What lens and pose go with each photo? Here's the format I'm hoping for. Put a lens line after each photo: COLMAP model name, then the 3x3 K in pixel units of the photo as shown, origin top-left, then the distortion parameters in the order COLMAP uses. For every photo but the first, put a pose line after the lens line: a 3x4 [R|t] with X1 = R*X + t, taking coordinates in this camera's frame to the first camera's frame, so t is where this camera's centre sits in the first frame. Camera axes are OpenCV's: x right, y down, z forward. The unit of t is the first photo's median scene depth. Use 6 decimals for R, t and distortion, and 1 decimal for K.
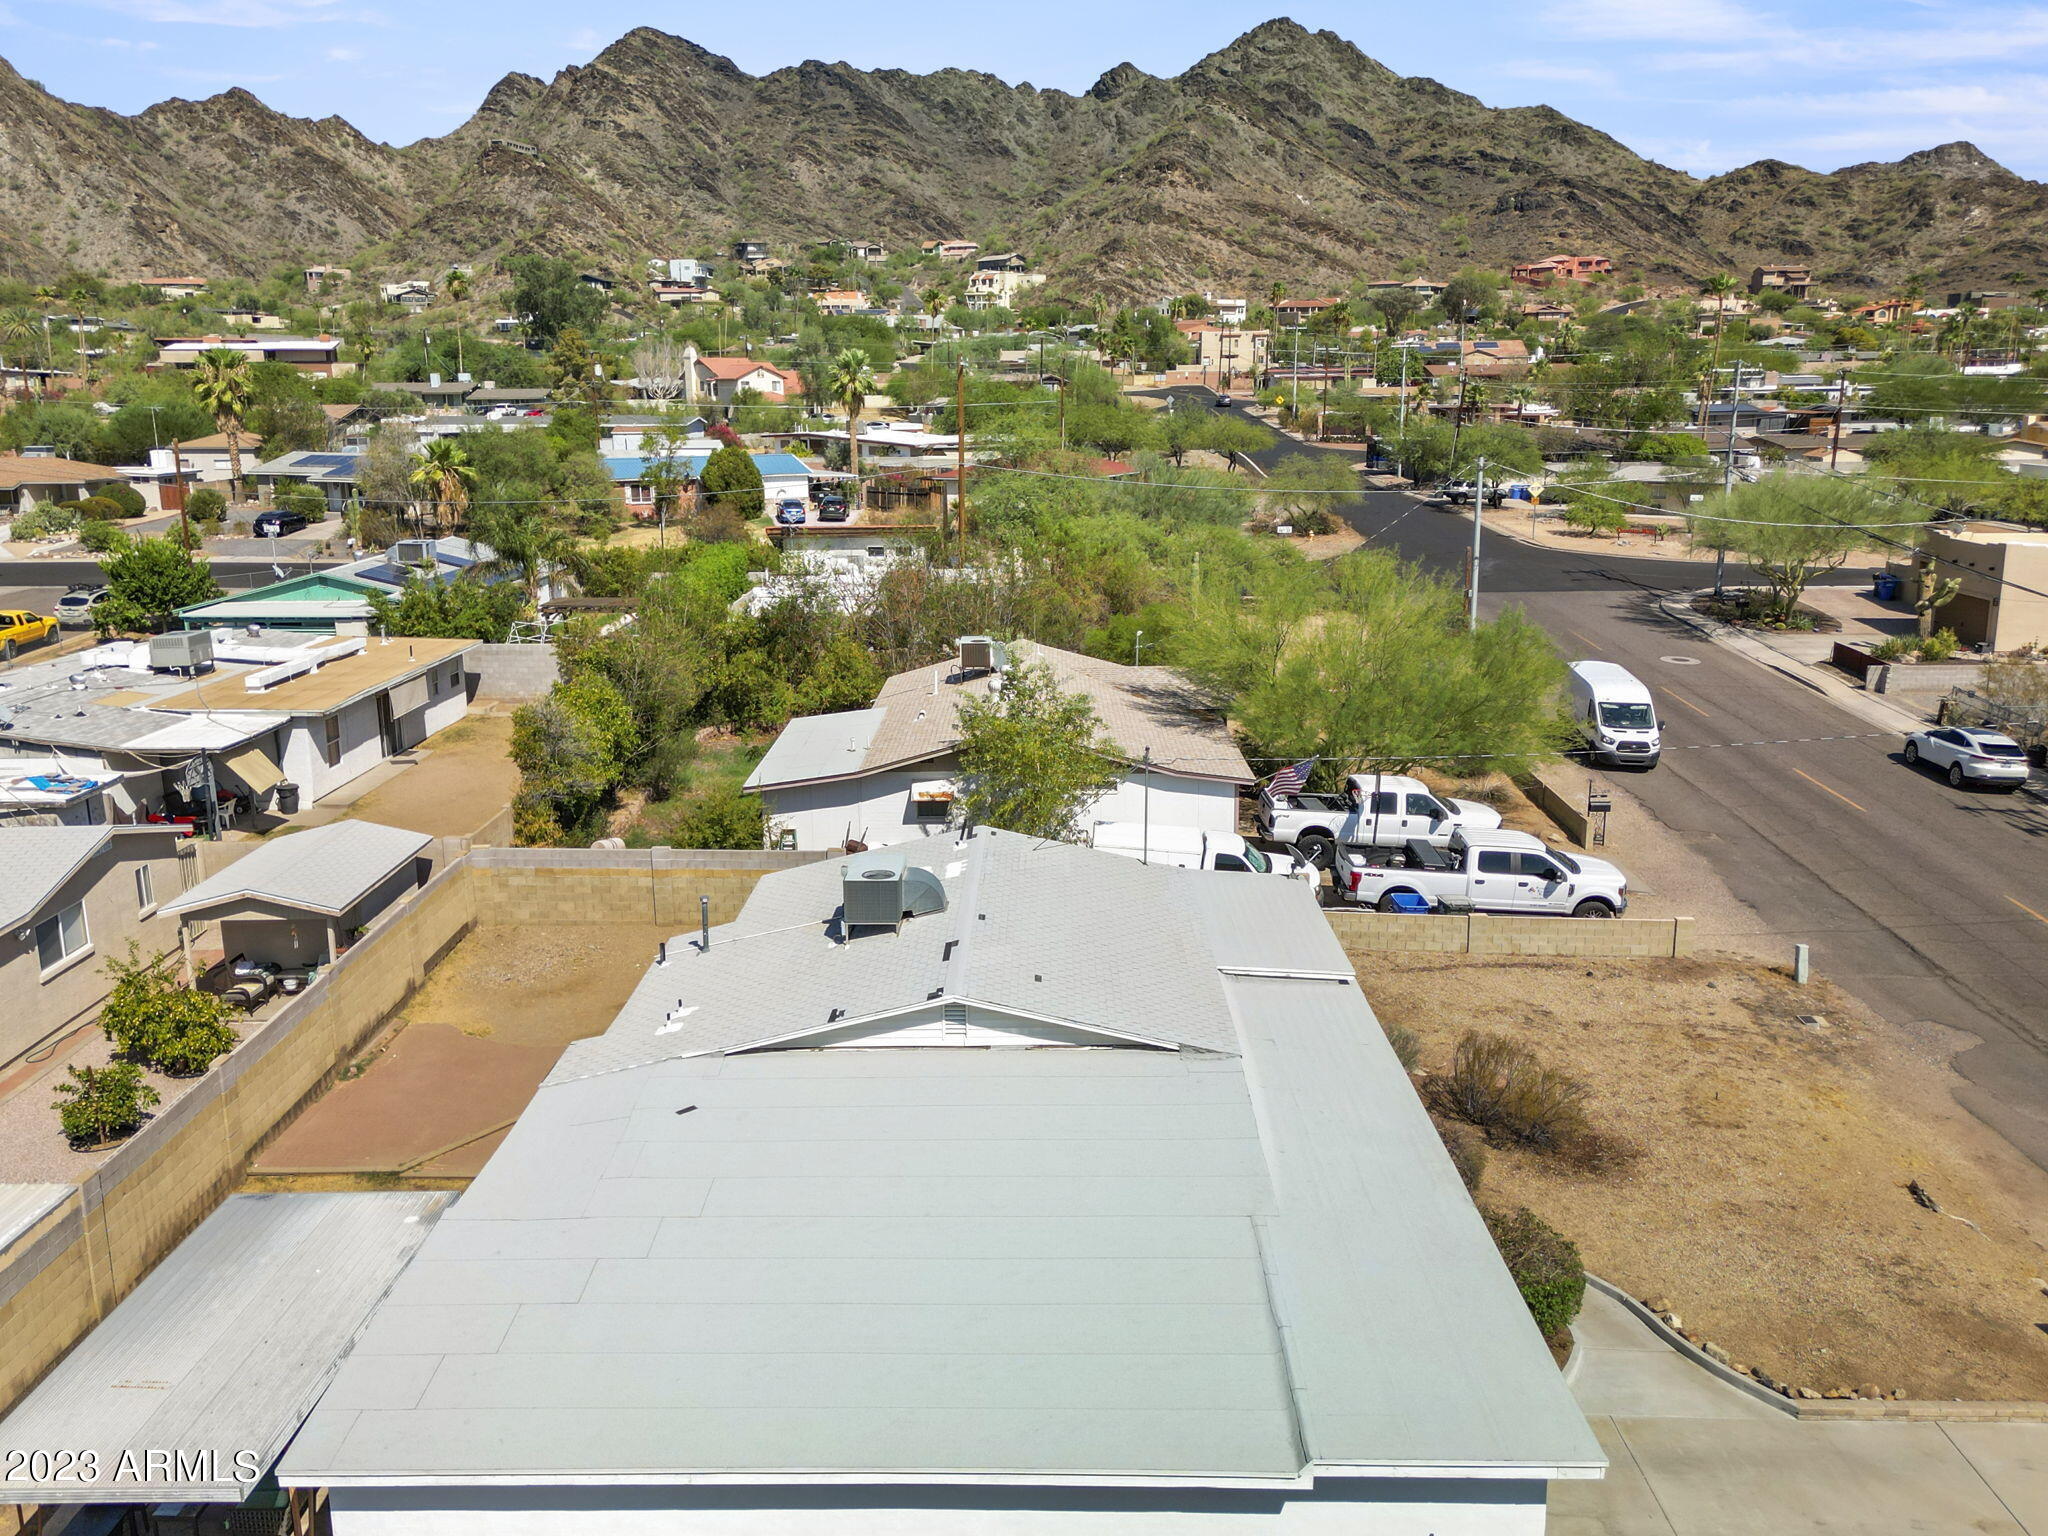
lens RADIAL K [[1621.2, 0, 1026.3], [0, 1621.2, 767.5], [0, 0, 1]] dist [0.037845, 0.002899]
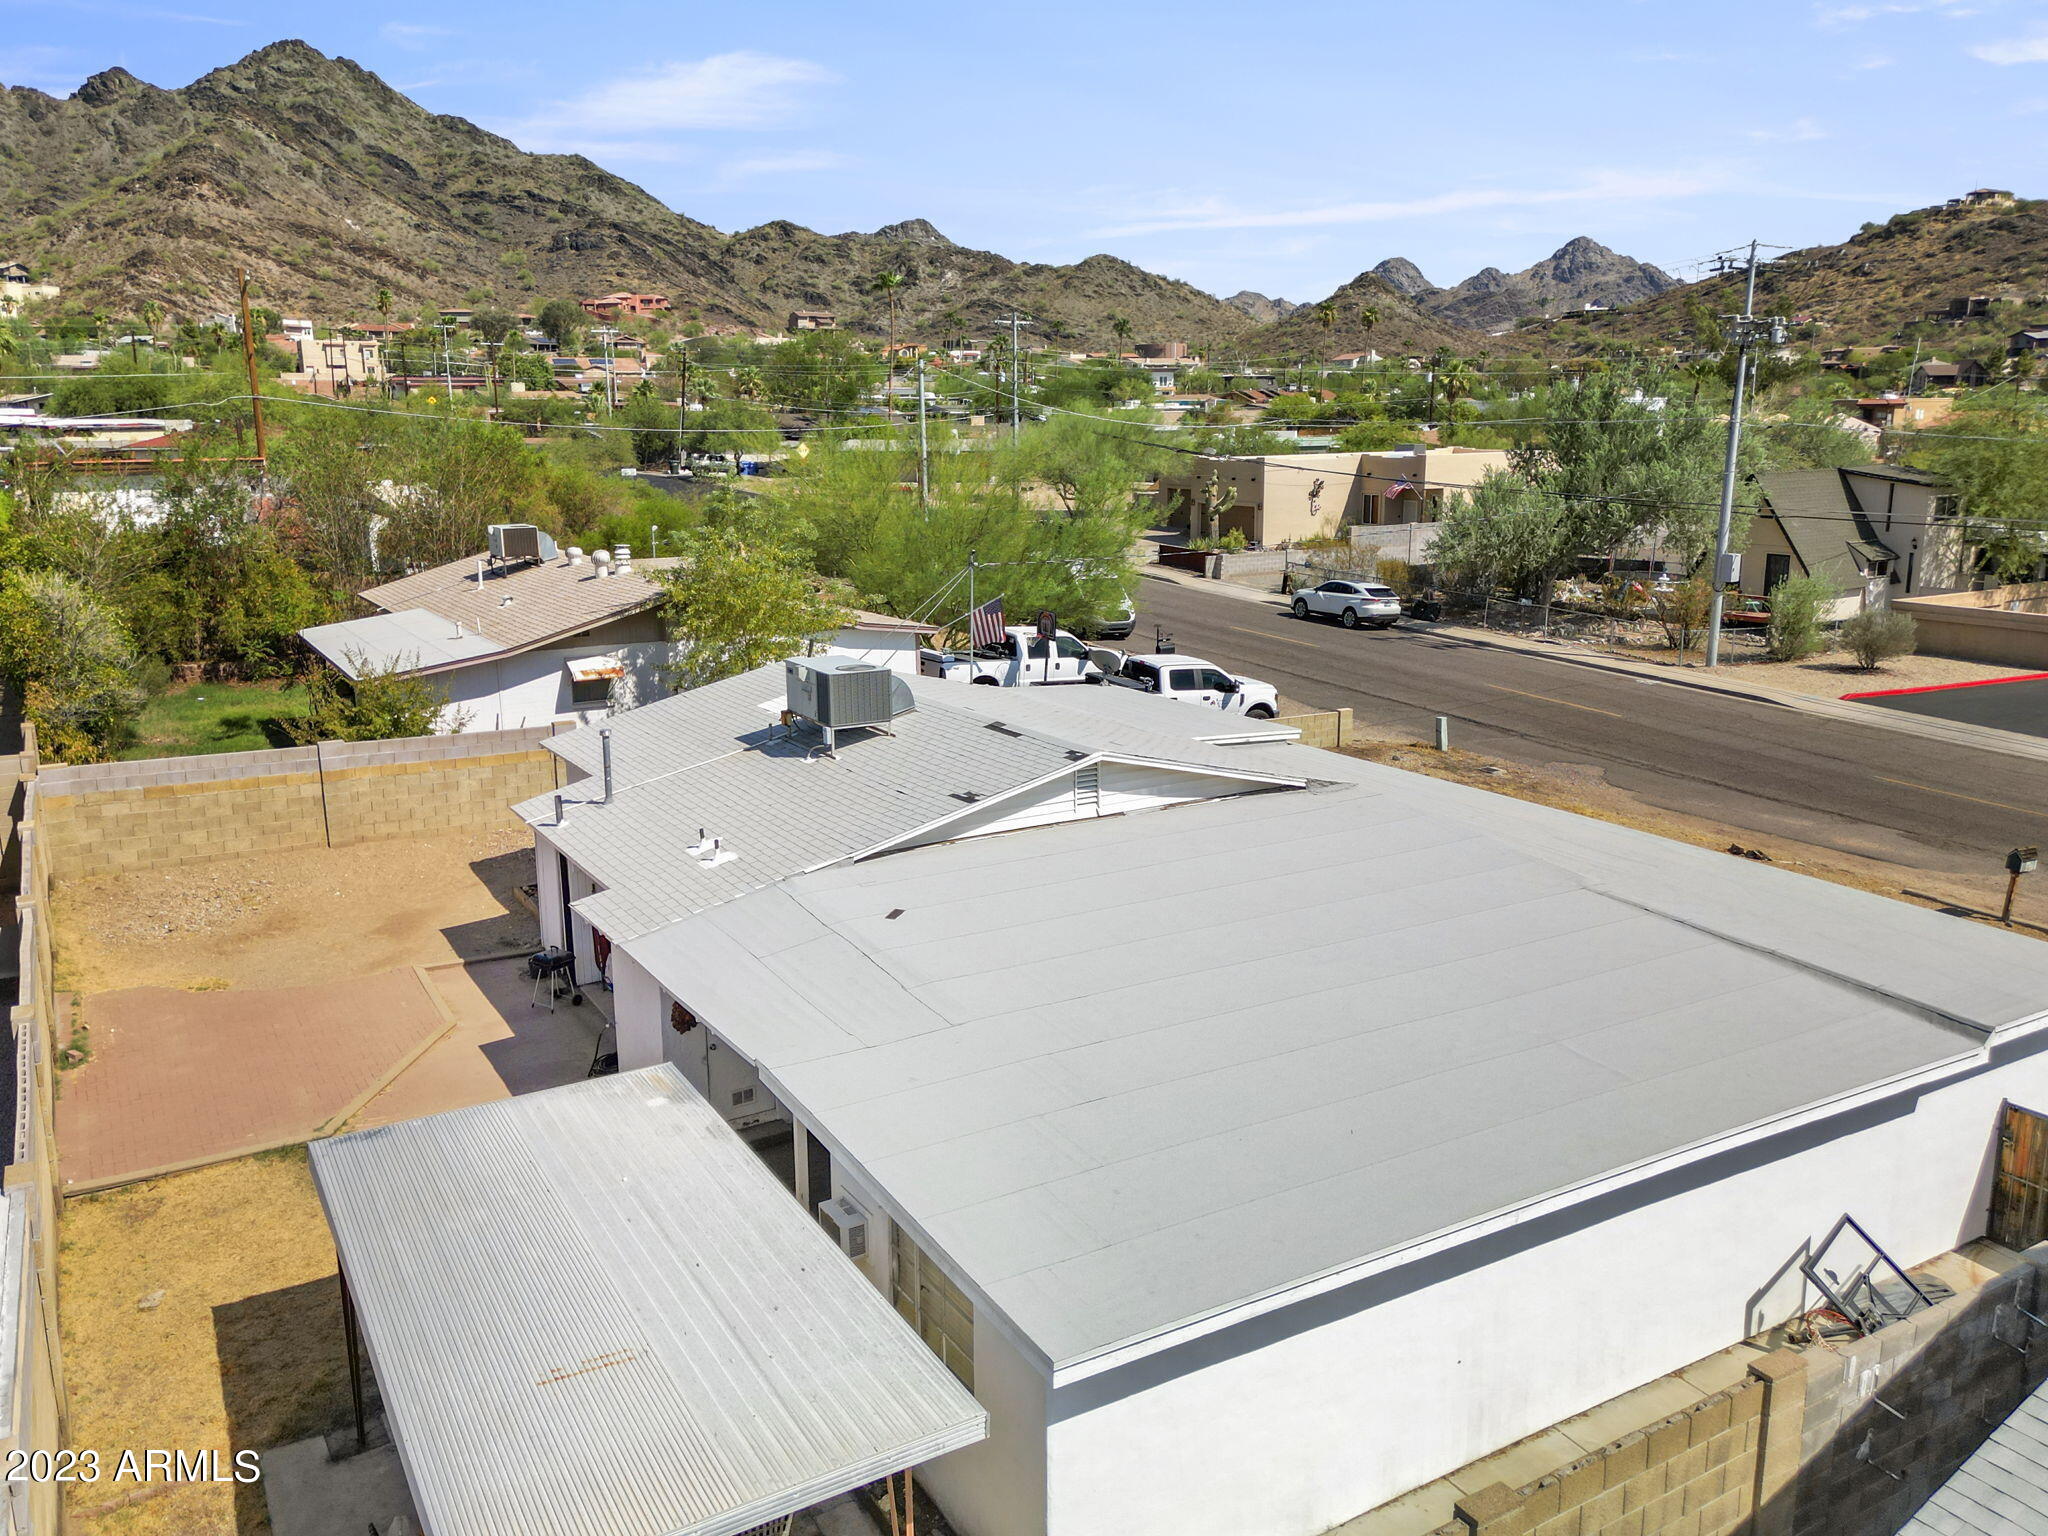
lens RADIAL K [[1549.0, 0, 1028.0], [0, 1549.0, 761.3], [0, 0, 1]] dist [0.044869, -0.026517]
pose [[0.862312, -0.113060, 0.493595, -0.288675], [0.115096, 0.993004, 0.026378, 0.072289], [-0.493124, 0.034064, 0.869292, 0.191845]]
